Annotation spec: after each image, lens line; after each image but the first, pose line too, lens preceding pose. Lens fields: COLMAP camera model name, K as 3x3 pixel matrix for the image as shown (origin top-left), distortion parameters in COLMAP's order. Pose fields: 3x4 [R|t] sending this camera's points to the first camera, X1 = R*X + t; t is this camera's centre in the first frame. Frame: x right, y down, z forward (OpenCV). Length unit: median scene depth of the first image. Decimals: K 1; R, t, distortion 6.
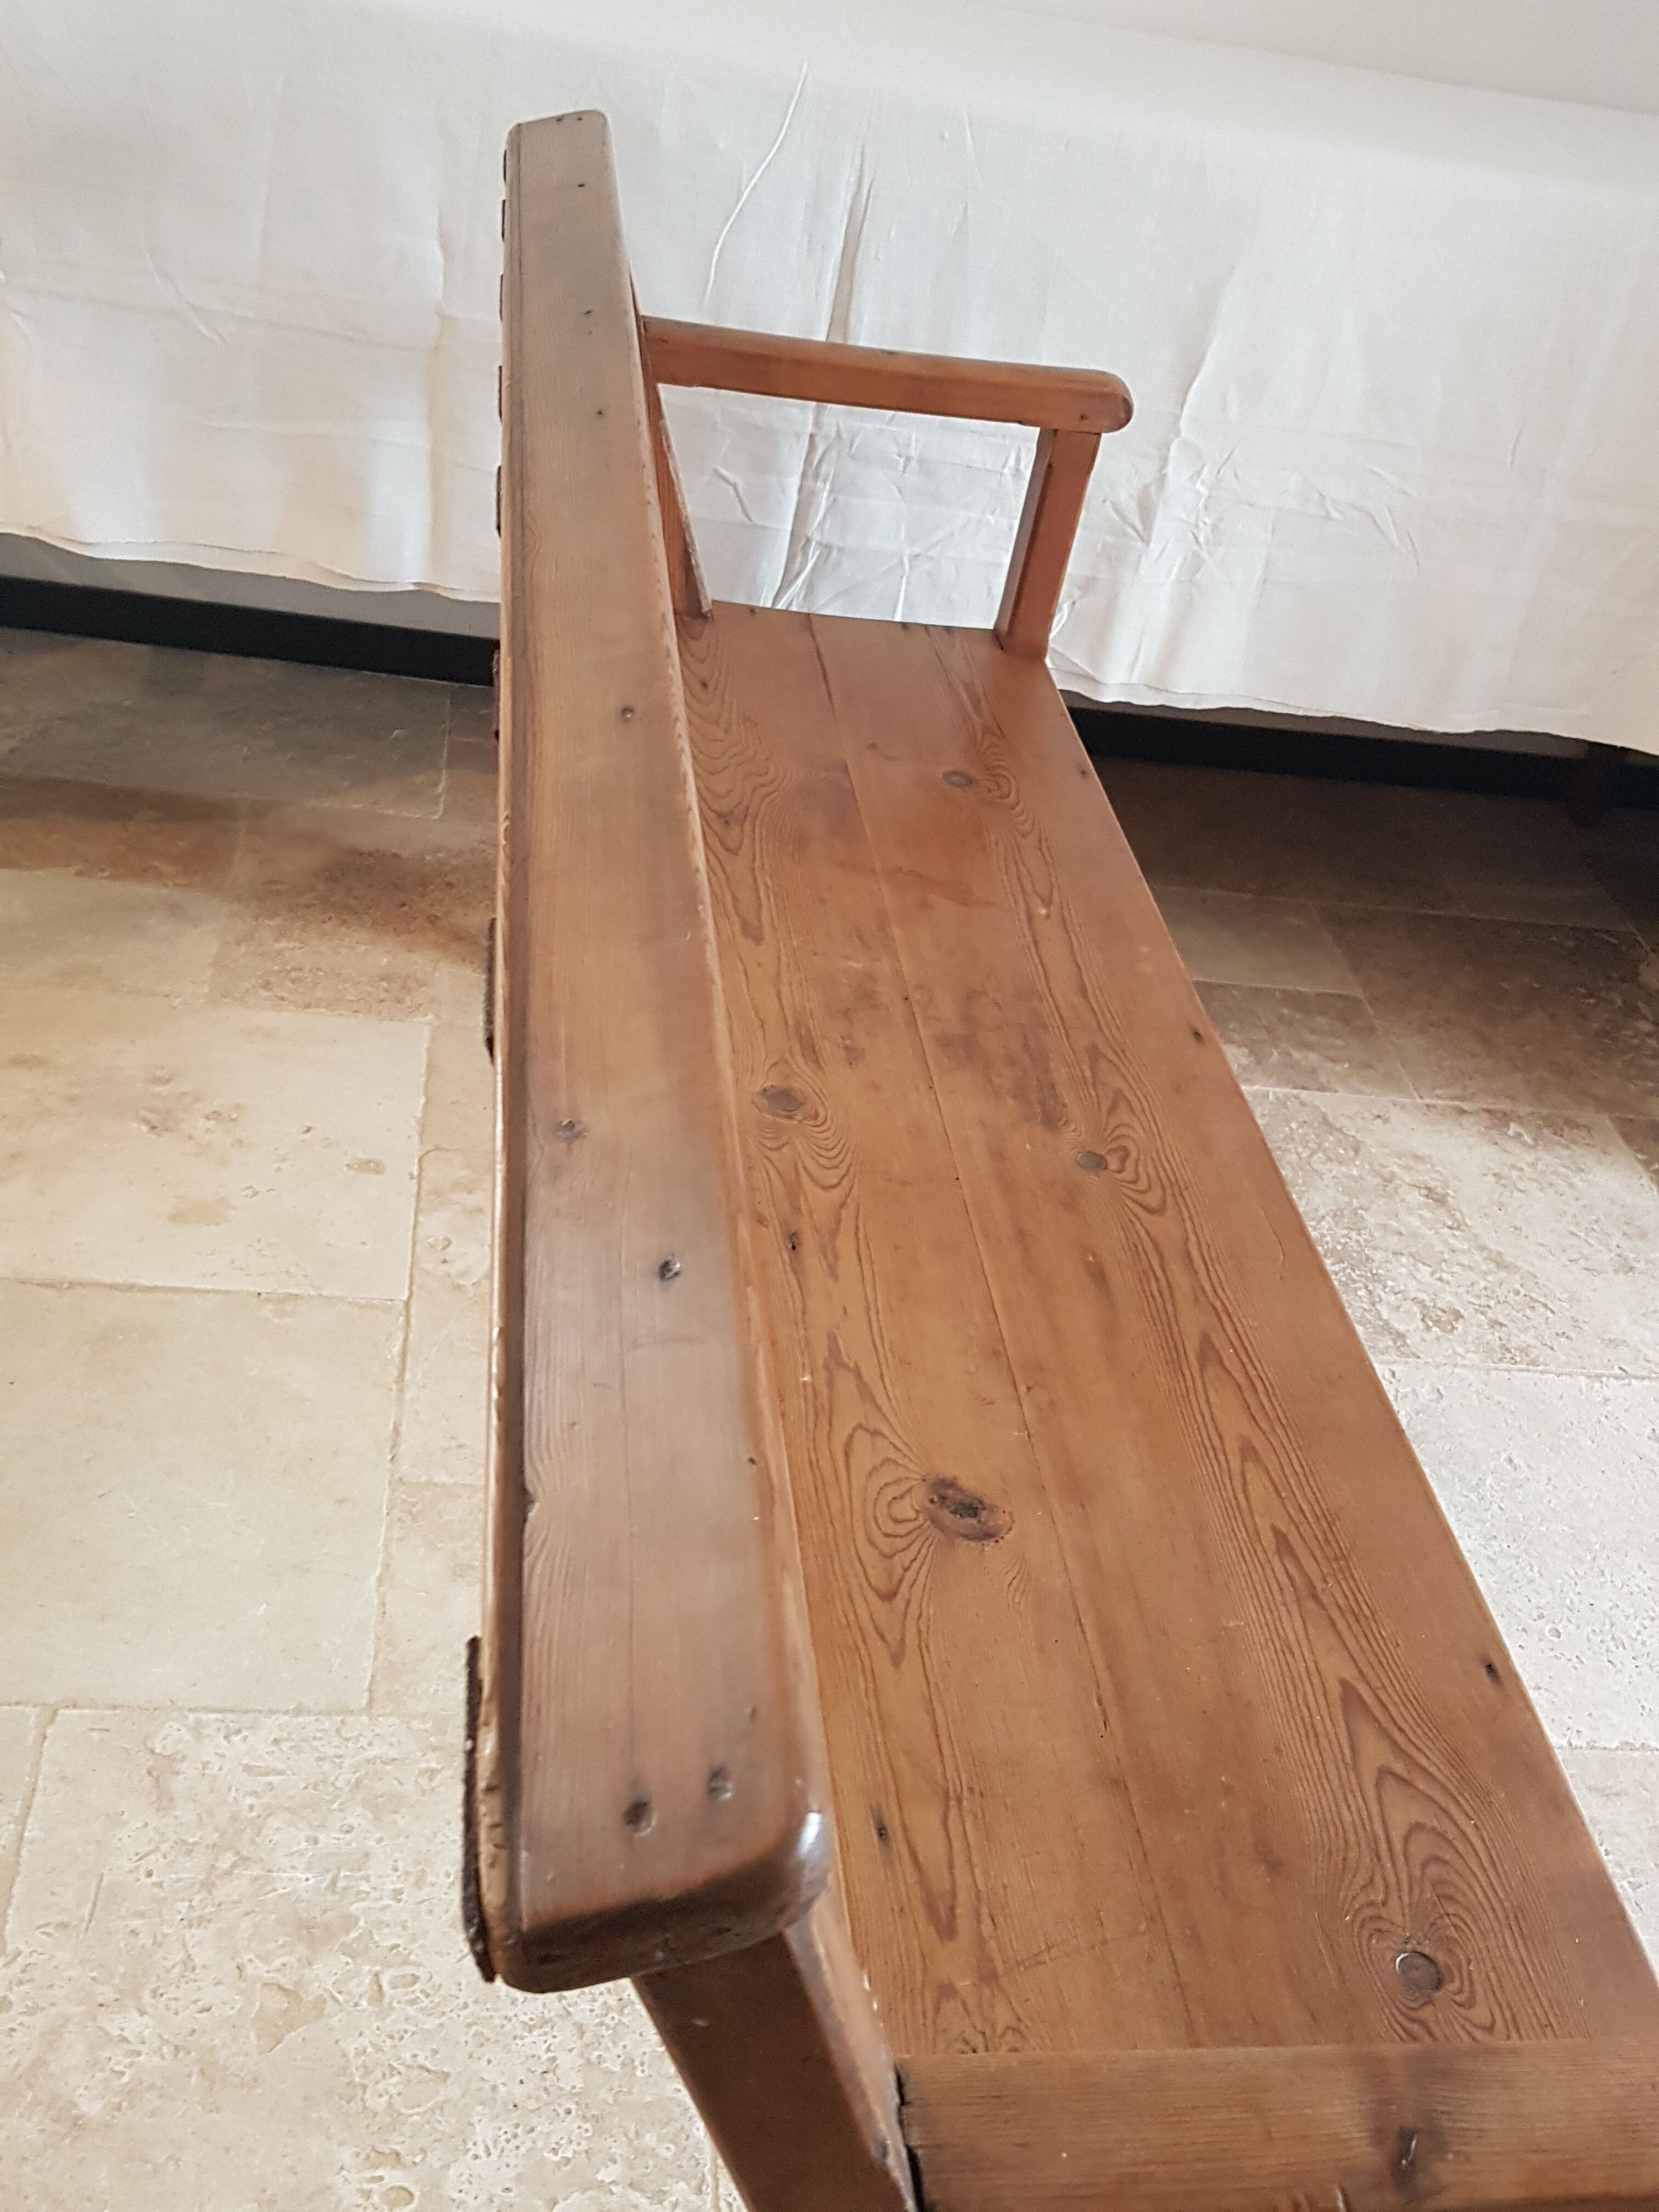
lens RADIAL K [[2269.3, 0, 841.2], [0, 2269.3, 1023.4], [0, 0, 1]] dist [0.122420, 0.000000]
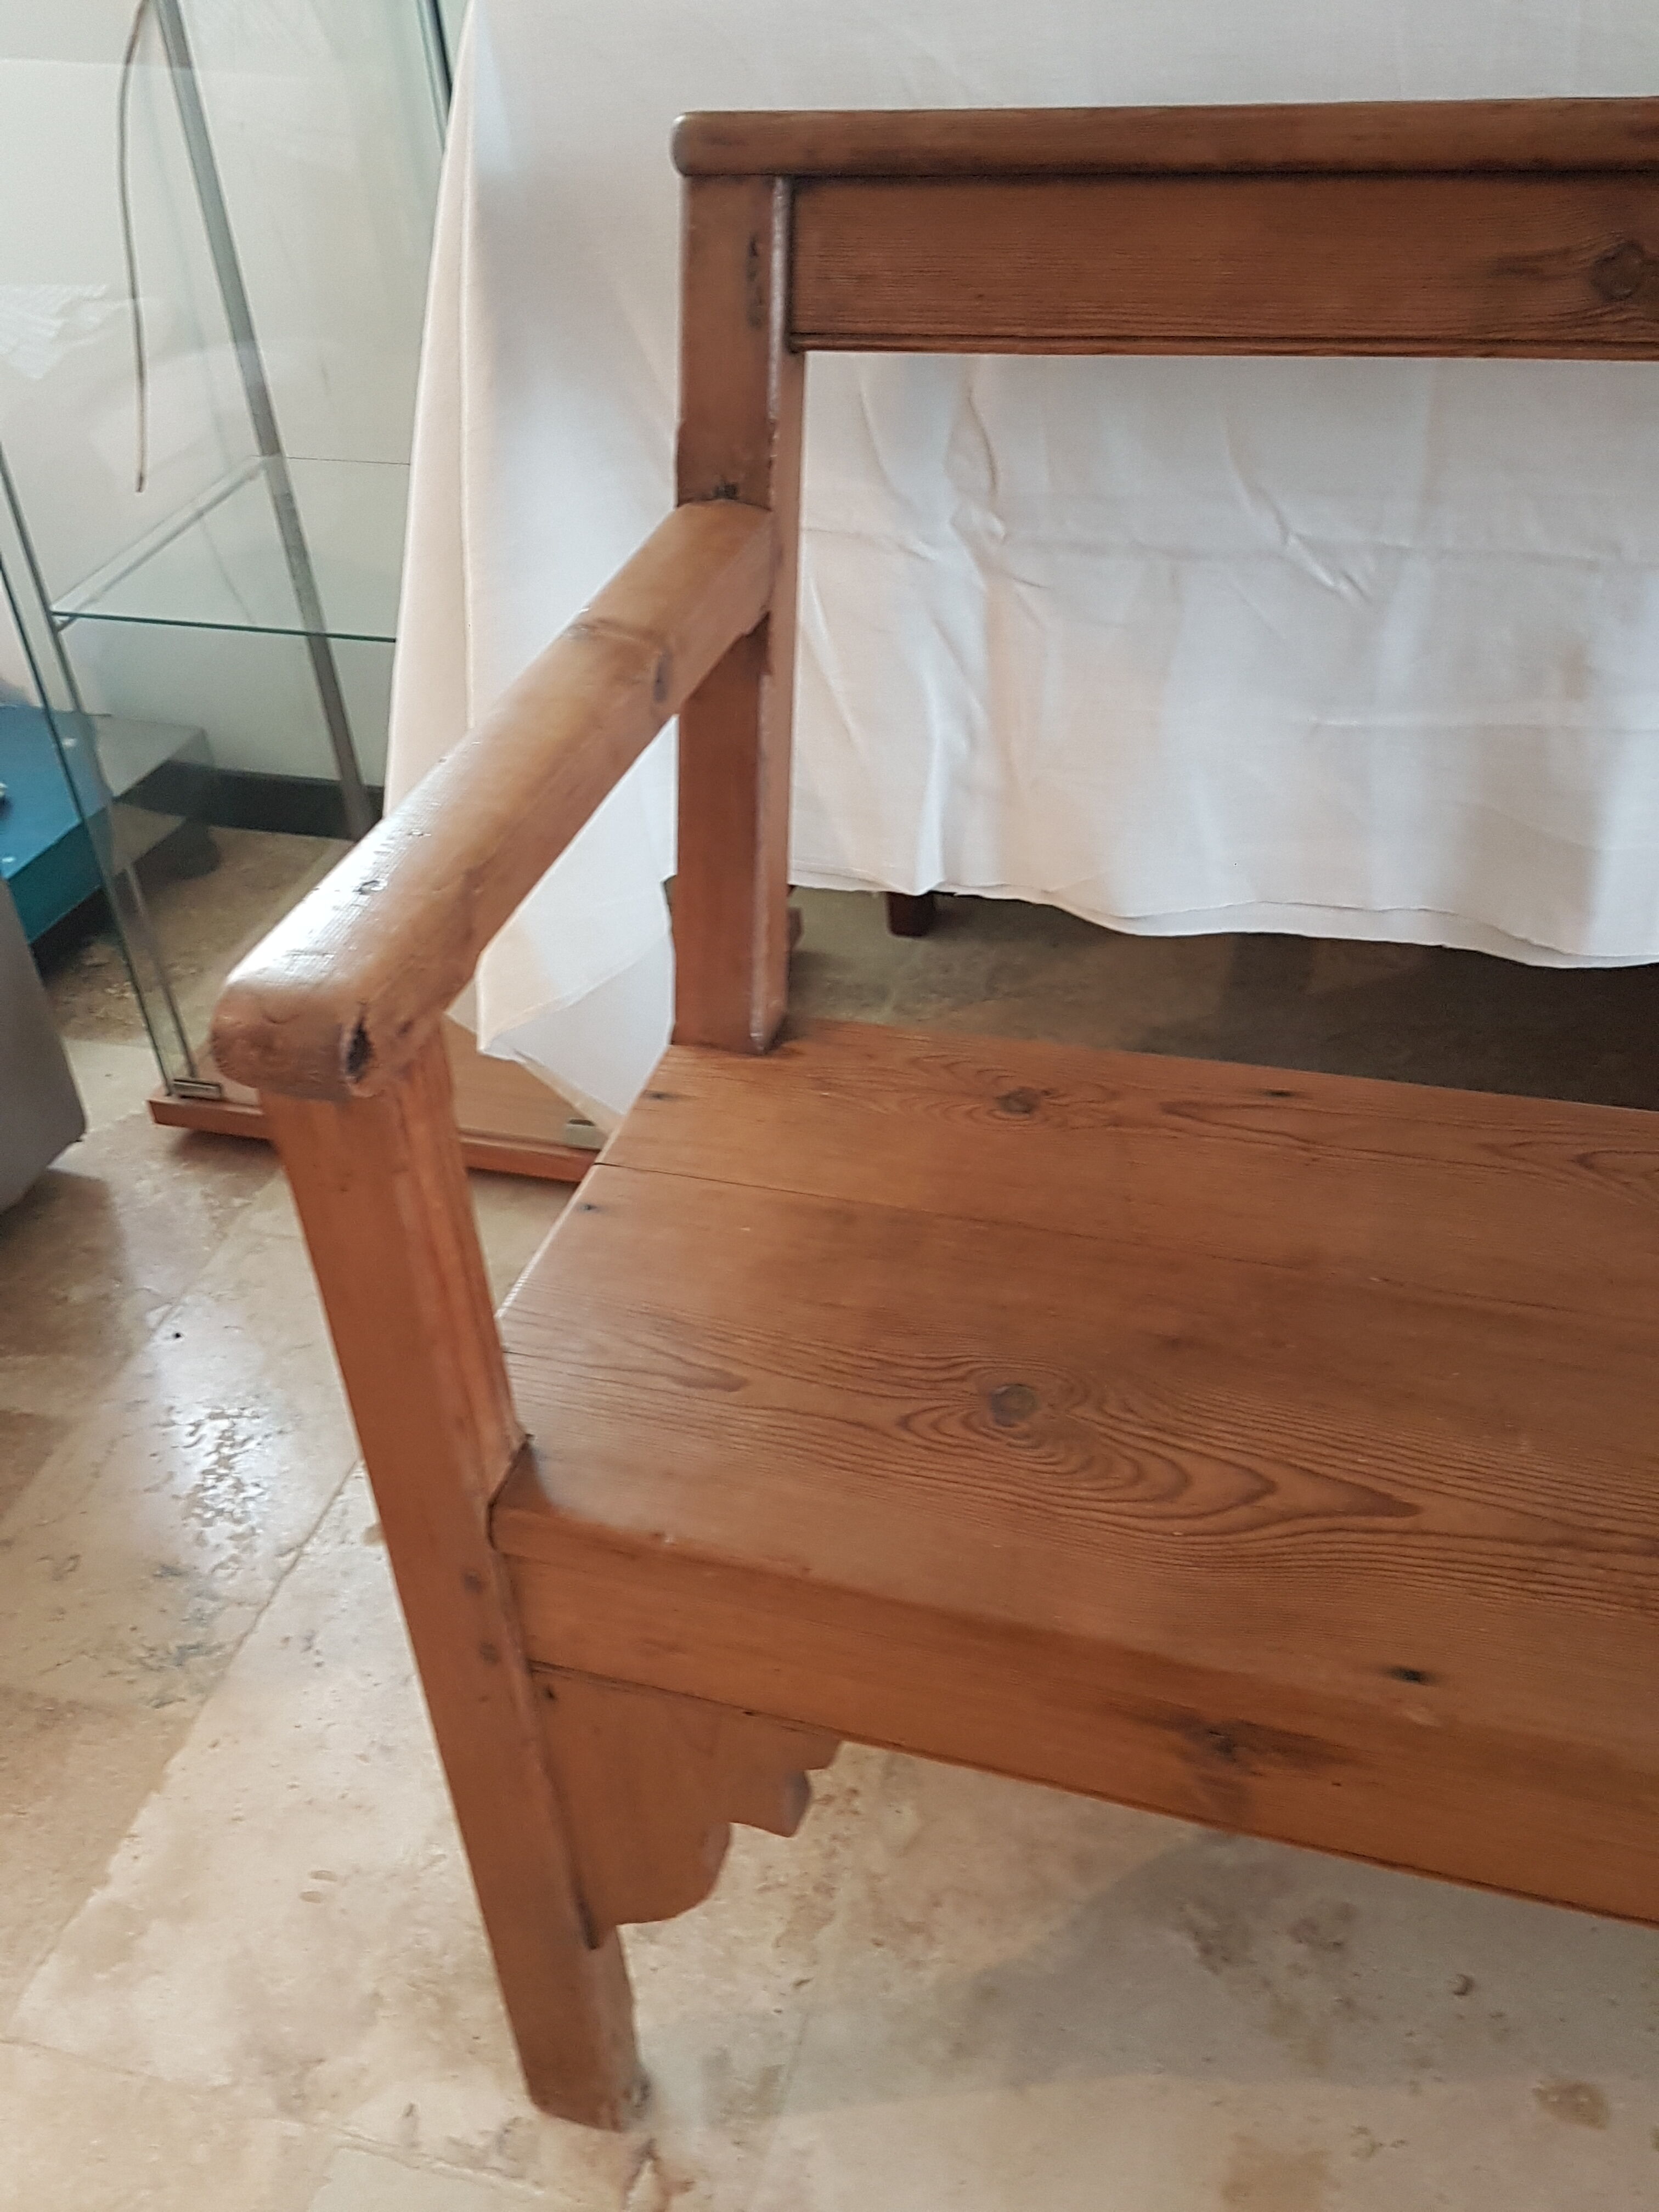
lens RADIAL K [[2269.3, 0, 784.3], [0, 2269.3, 1068.1], [0, 0, 1]] dist [0.122420, 0.000000]
pose [[0.875930, 0.032068, -0.481372, -0.106306], [-0.009496, 0.998741, 0.049256, -0.192964], [0.482345, -0.038574, 0.875131, 0.403307]]
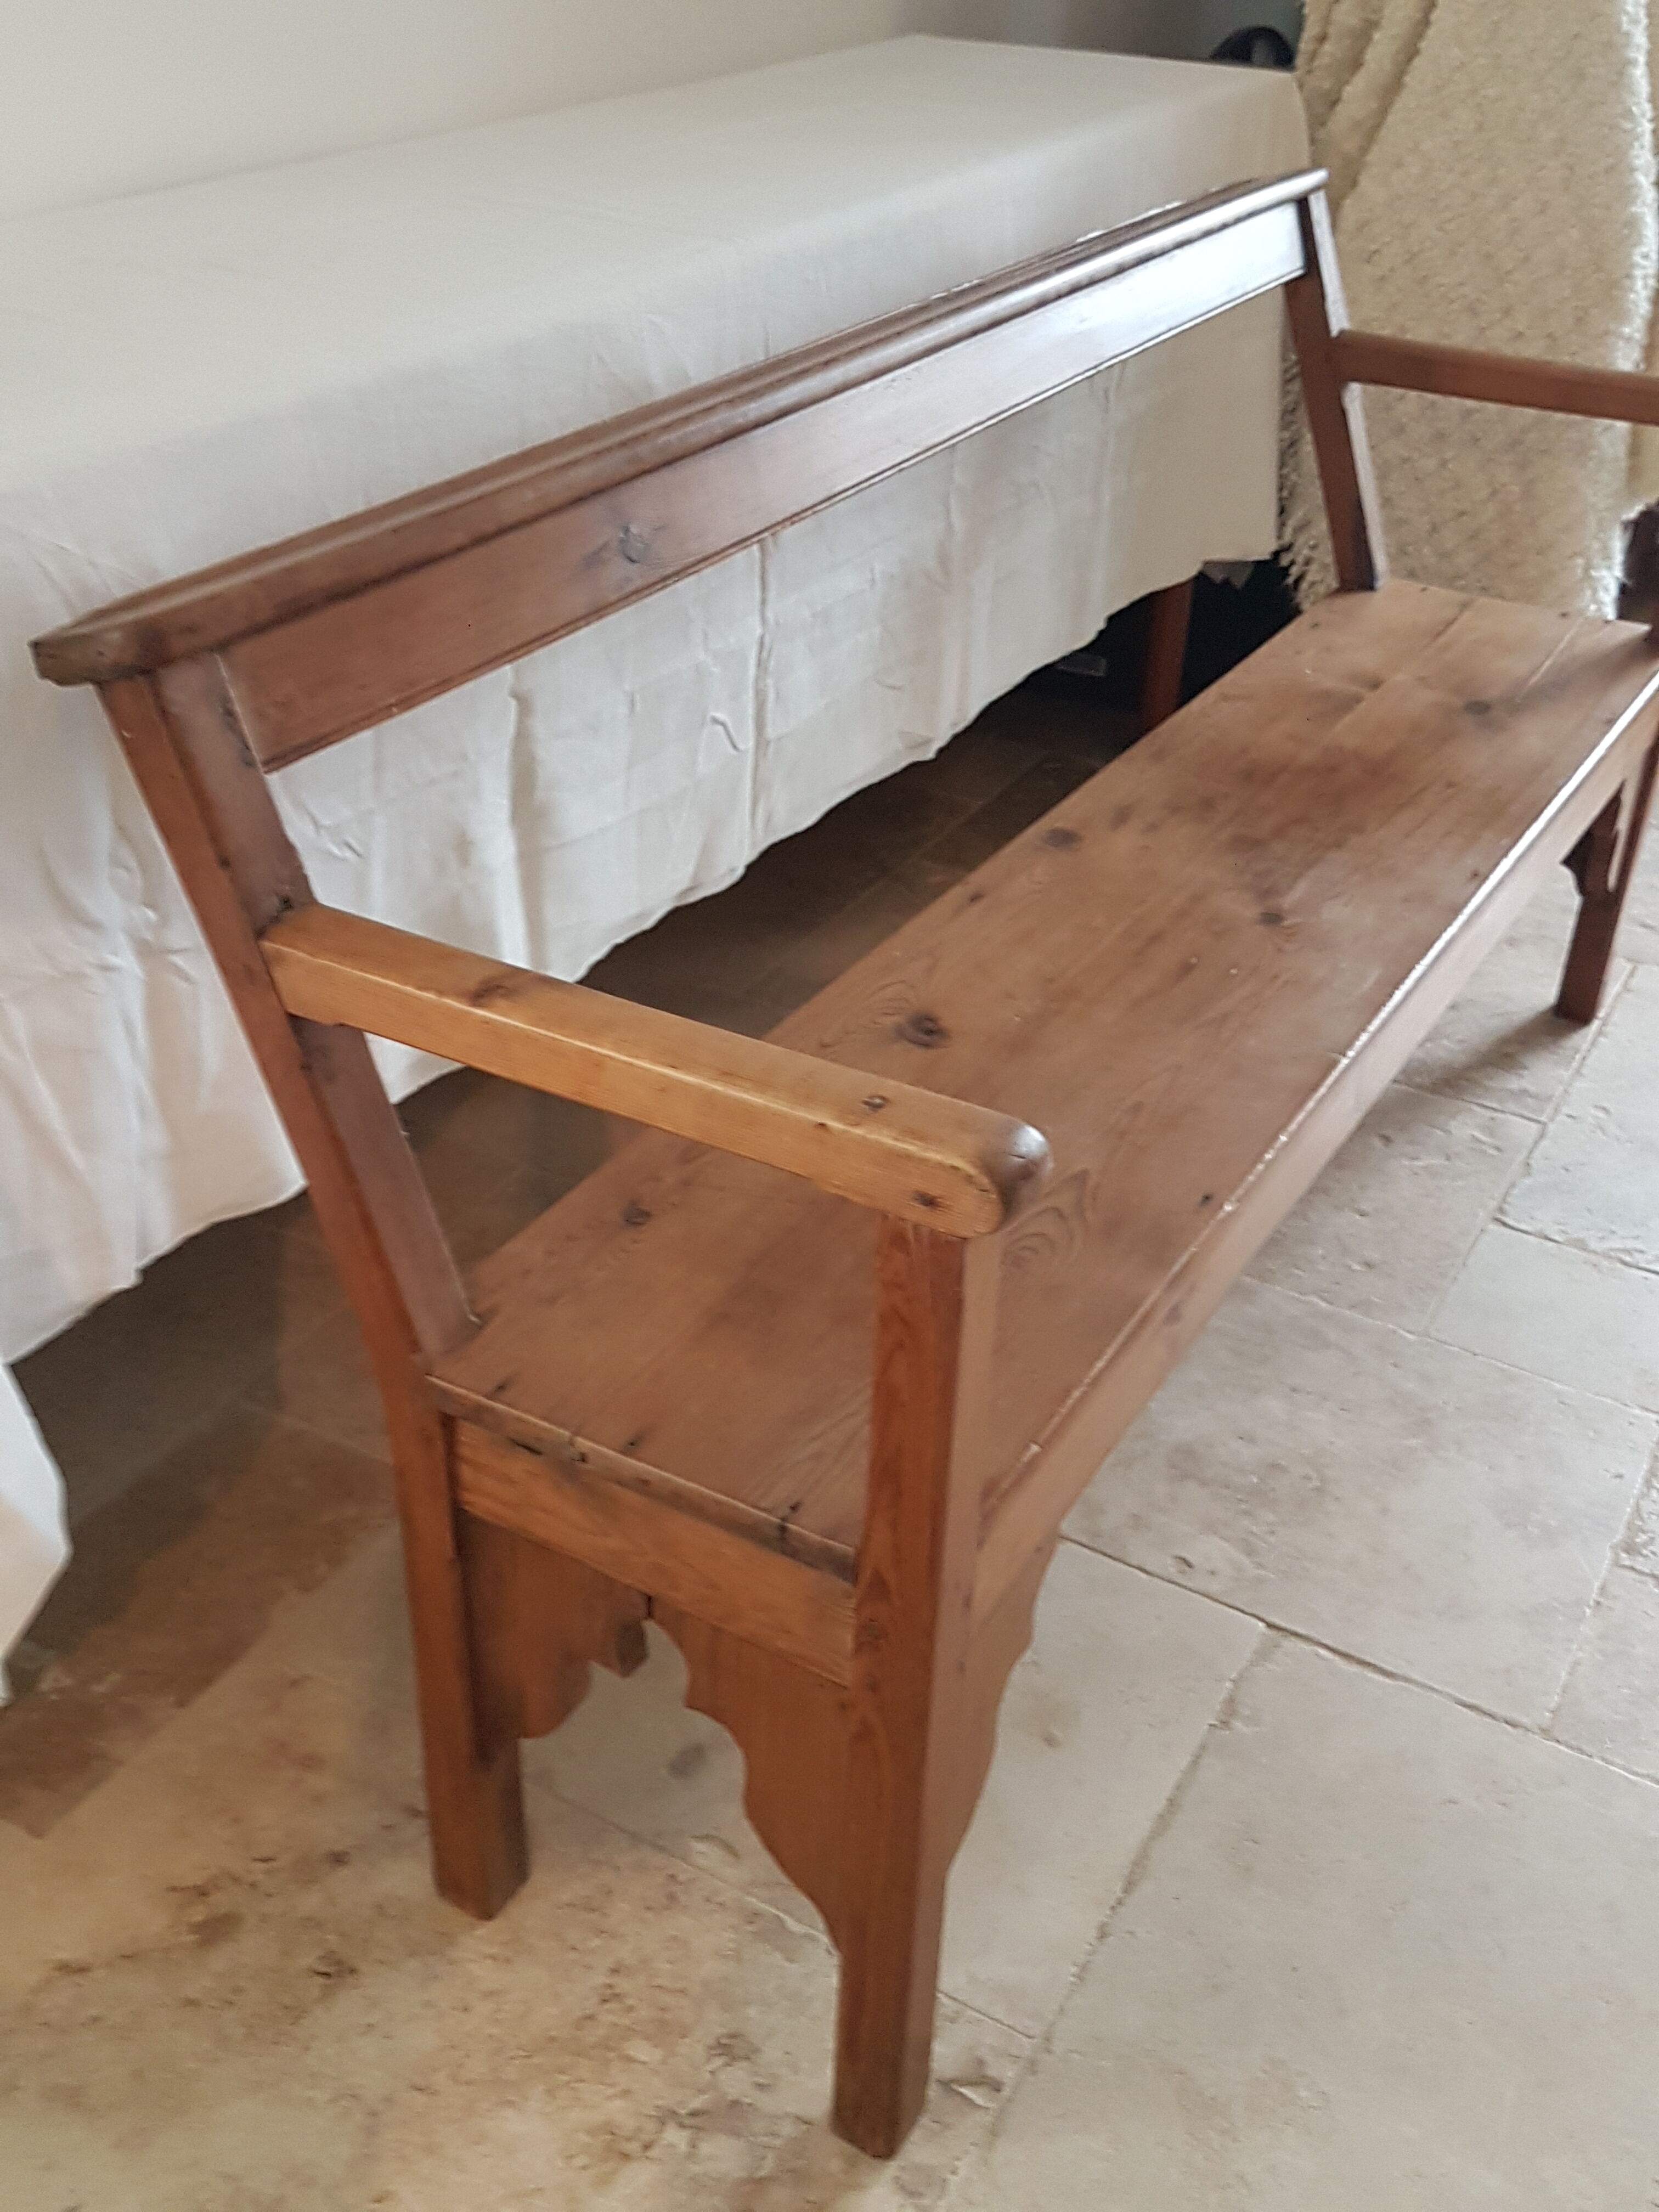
lens RADIAL K [[2238.1, 0, 776.3], [0, 2238.1, 1070.3], [0, 0, 1]] dist [0.147778, 0.000000]
pose [[0.594652, -0.538258, 0.597217, -0.633846], [0.494988, 0.830453, 0.255606, -0.339460], [-0.633542, 0.143619, 0.760262, 0.345399]]
